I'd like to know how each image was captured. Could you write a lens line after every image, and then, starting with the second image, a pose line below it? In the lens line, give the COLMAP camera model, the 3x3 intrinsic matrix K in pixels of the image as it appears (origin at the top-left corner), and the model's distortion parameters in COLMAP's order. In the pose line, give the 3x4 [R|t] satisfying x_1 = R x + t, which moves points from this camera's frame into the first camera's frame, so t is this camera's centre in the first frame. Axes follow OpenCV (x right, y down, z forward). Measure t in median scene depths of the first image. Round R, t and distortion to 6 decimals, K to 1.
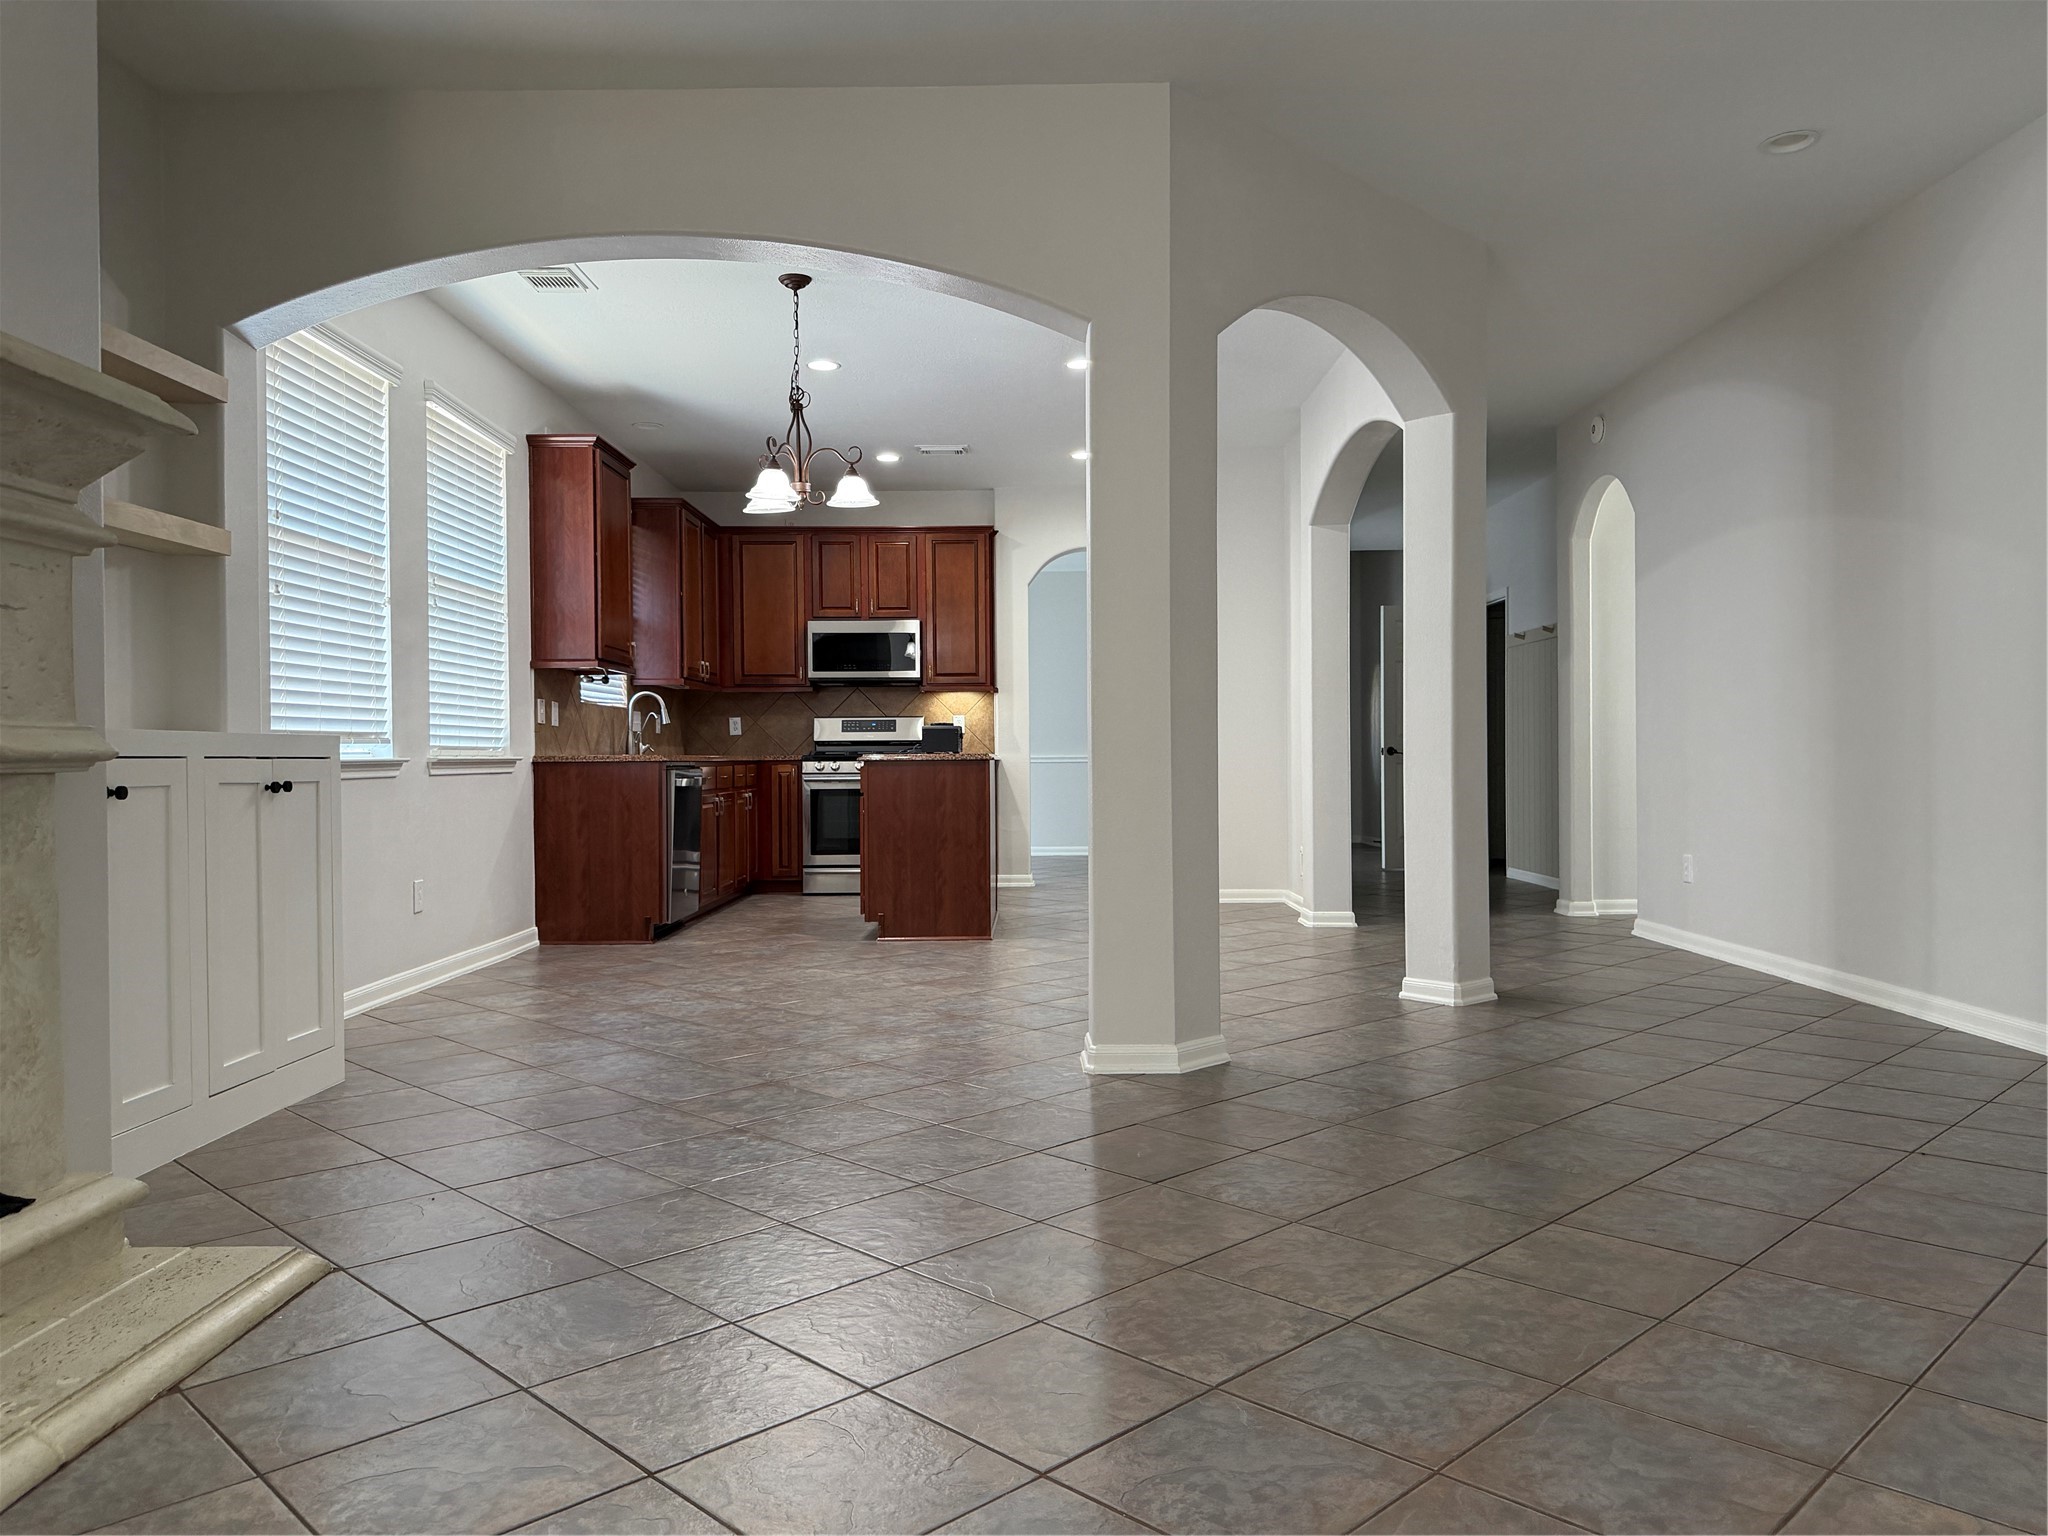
lens RADIAL K [[1446.1, 0, 1028.6], [0, 1446.1, 777.5], [0, 0, 1]] dist [0.117760, -0.159594]
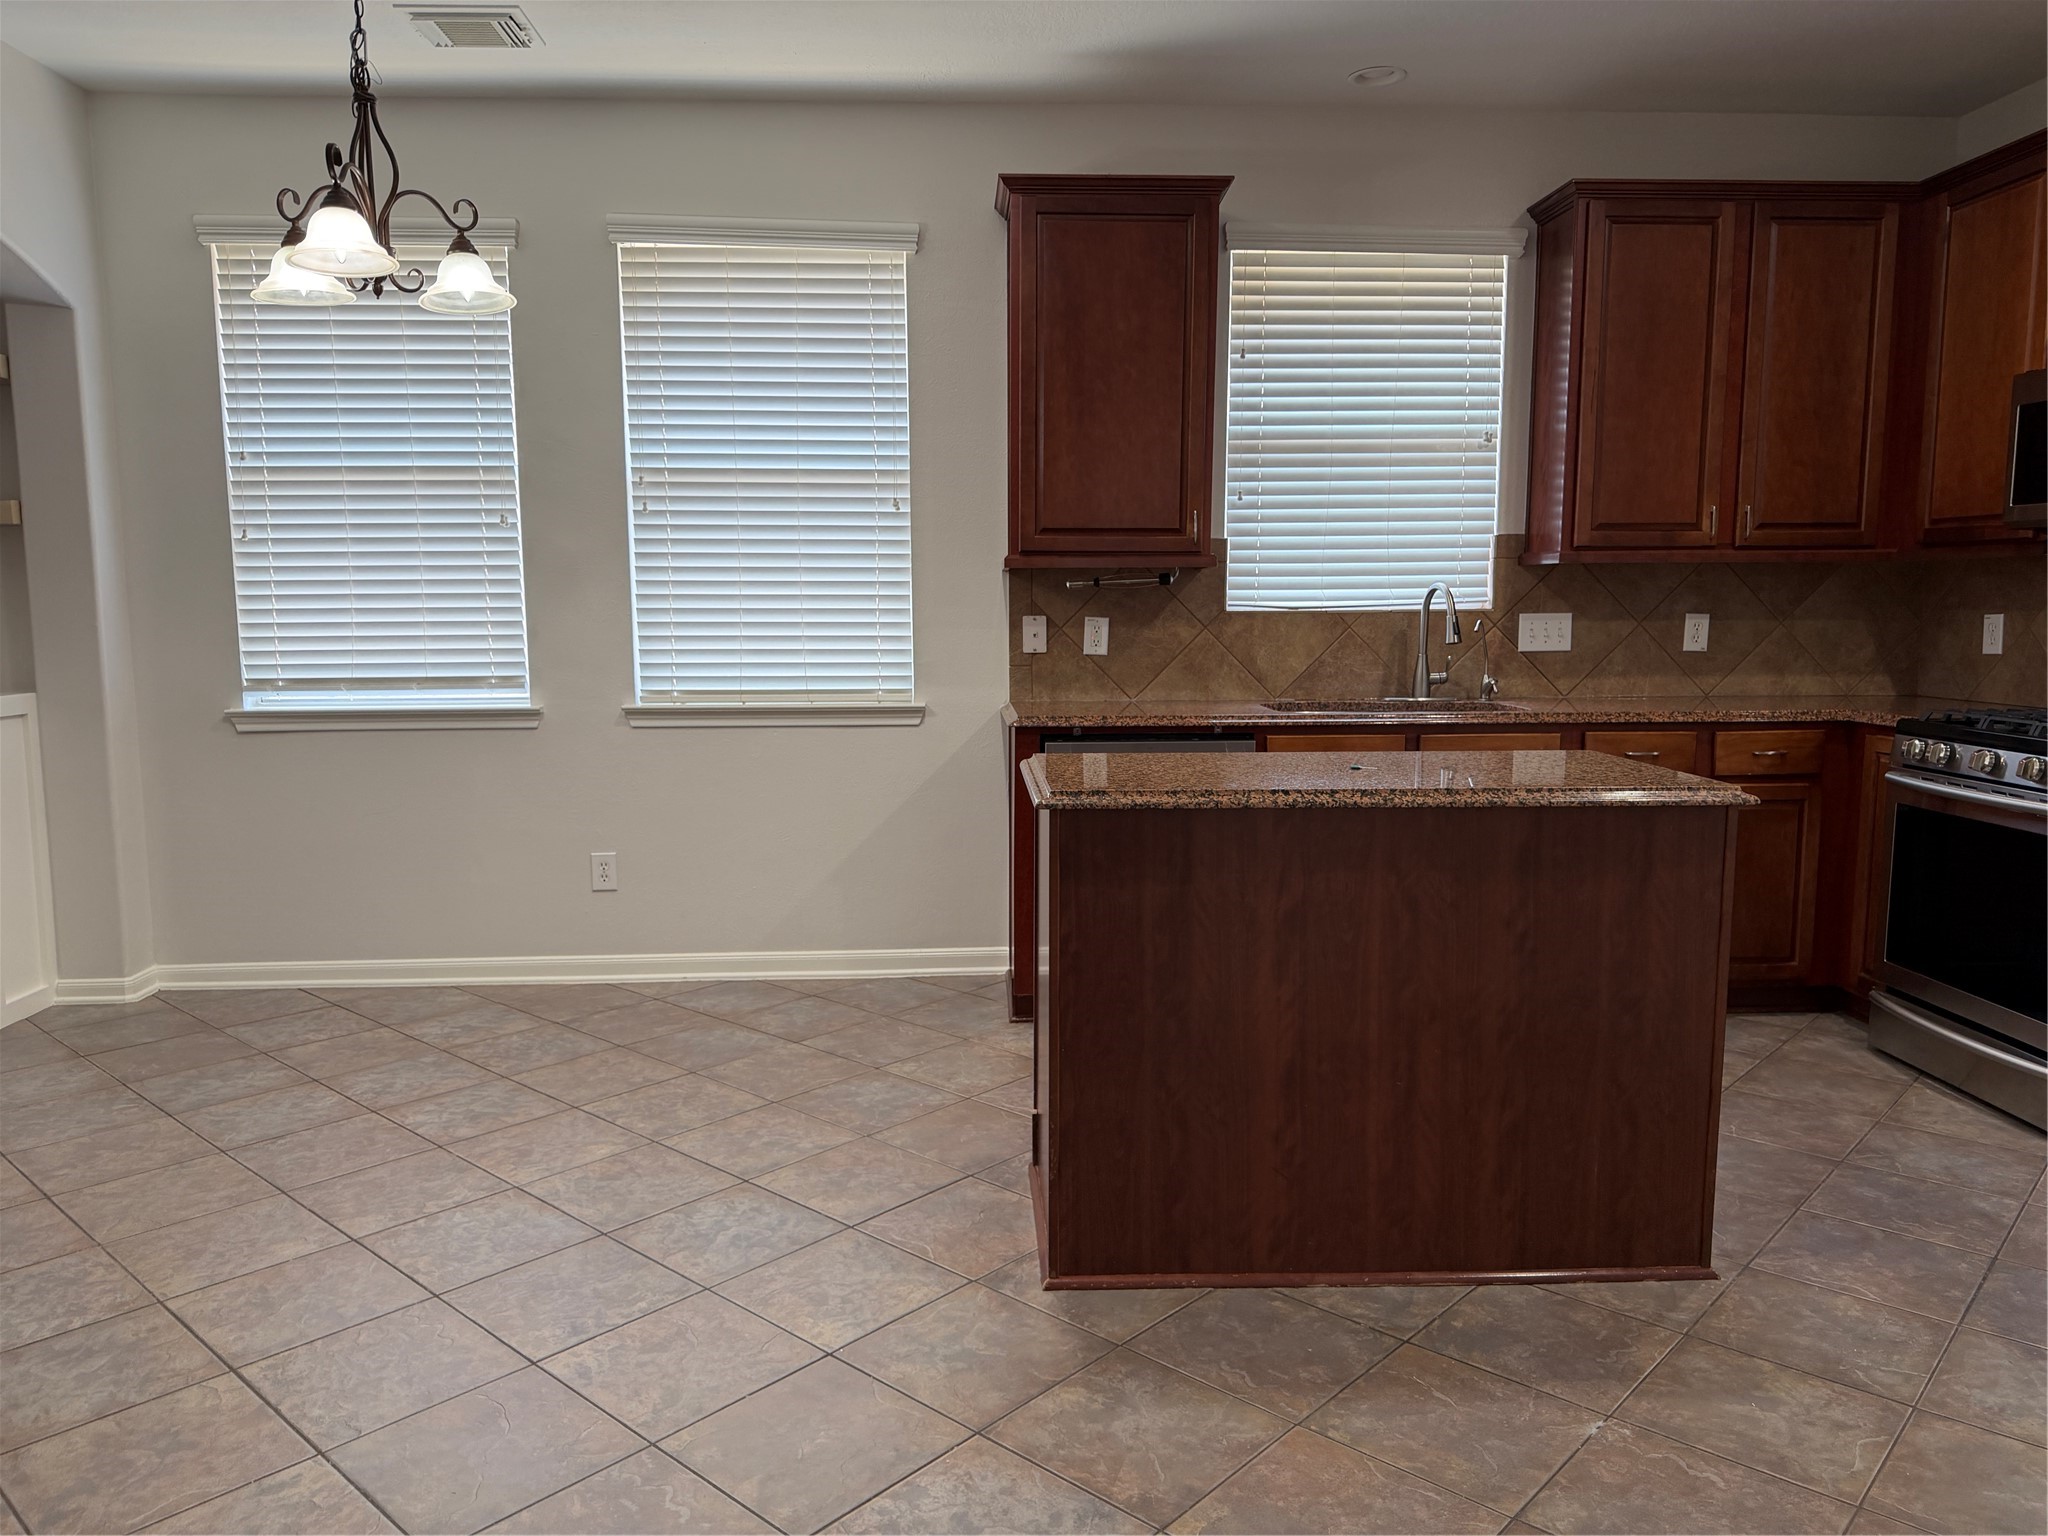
lens RADIAL K [[1440.3, 0, 1020.0], [0, 1440.3, 771.9], [0, 0, 1]] dist [0.111511, -0.152434]
pose [[0.048598, 0.124422, -0.991039, 0.266033], [-0.010691, 0.992219, 0.124046, -0.052956], [0.998761, 0.004567, 0.049550, 0.790318]]
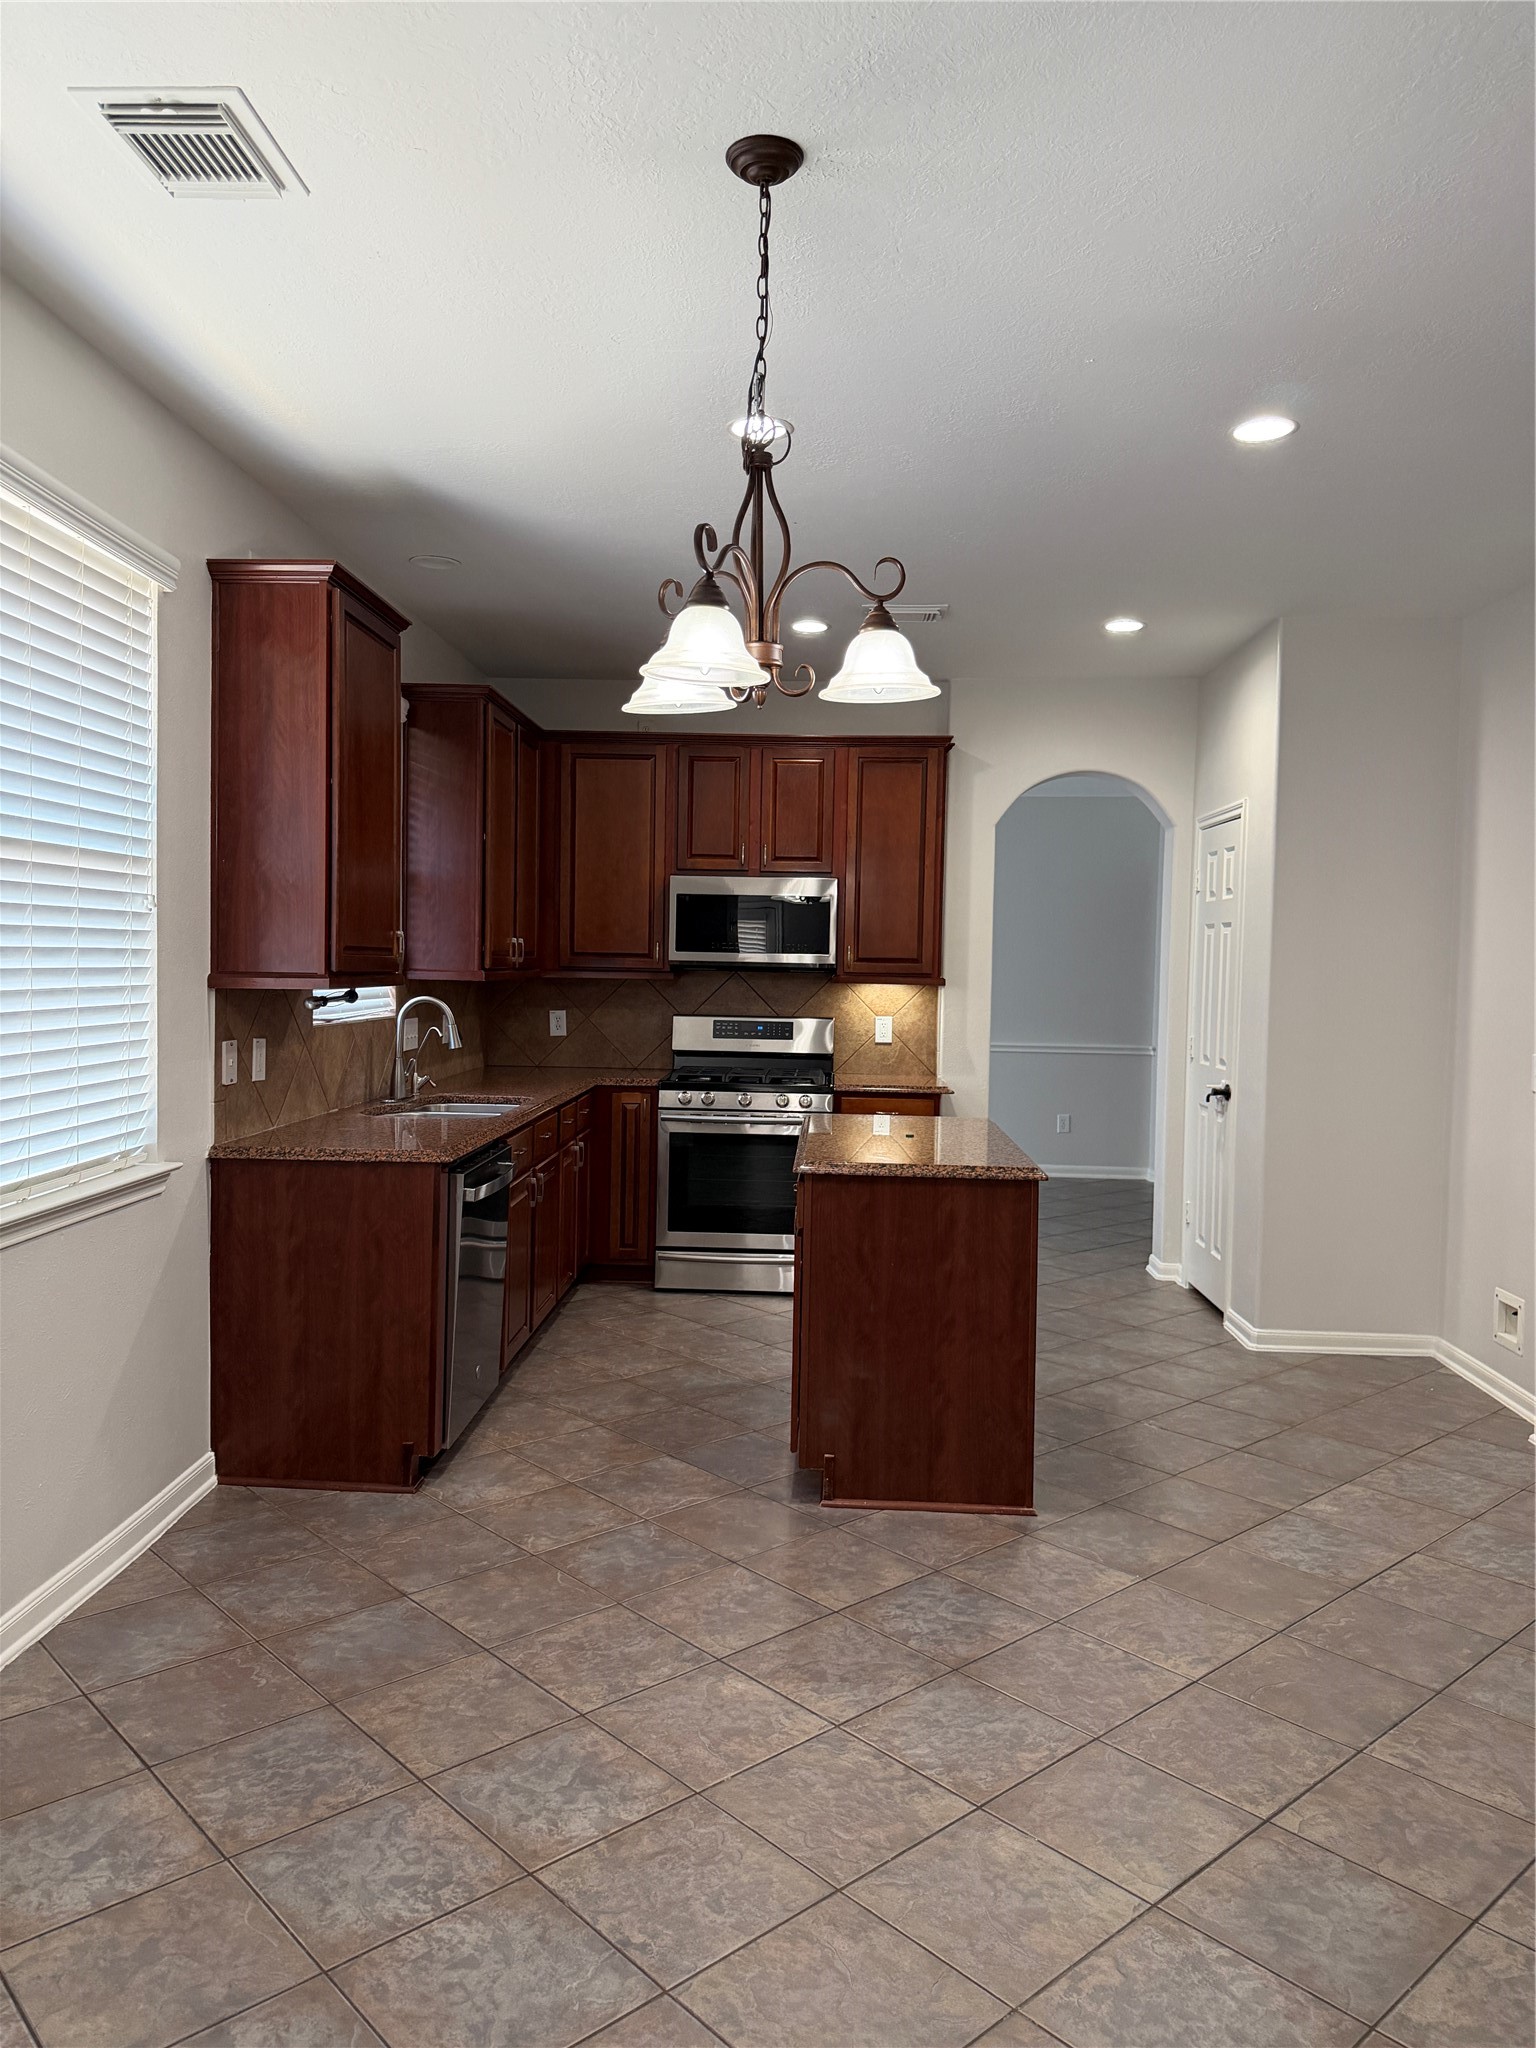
lens RADIAL K [[1441.2, 0, 768.0], [0, 1441.2, 1024.0], [0, 0, 1]] dist [0.095161, -0.115888]
pose [[0.998819, 0.028529, -0.039316, -0.087843], [-0.027333, 0.999157, 0.030640, -0.067903], [0.040157, -0.029529, 0.998757, 0.373532]]
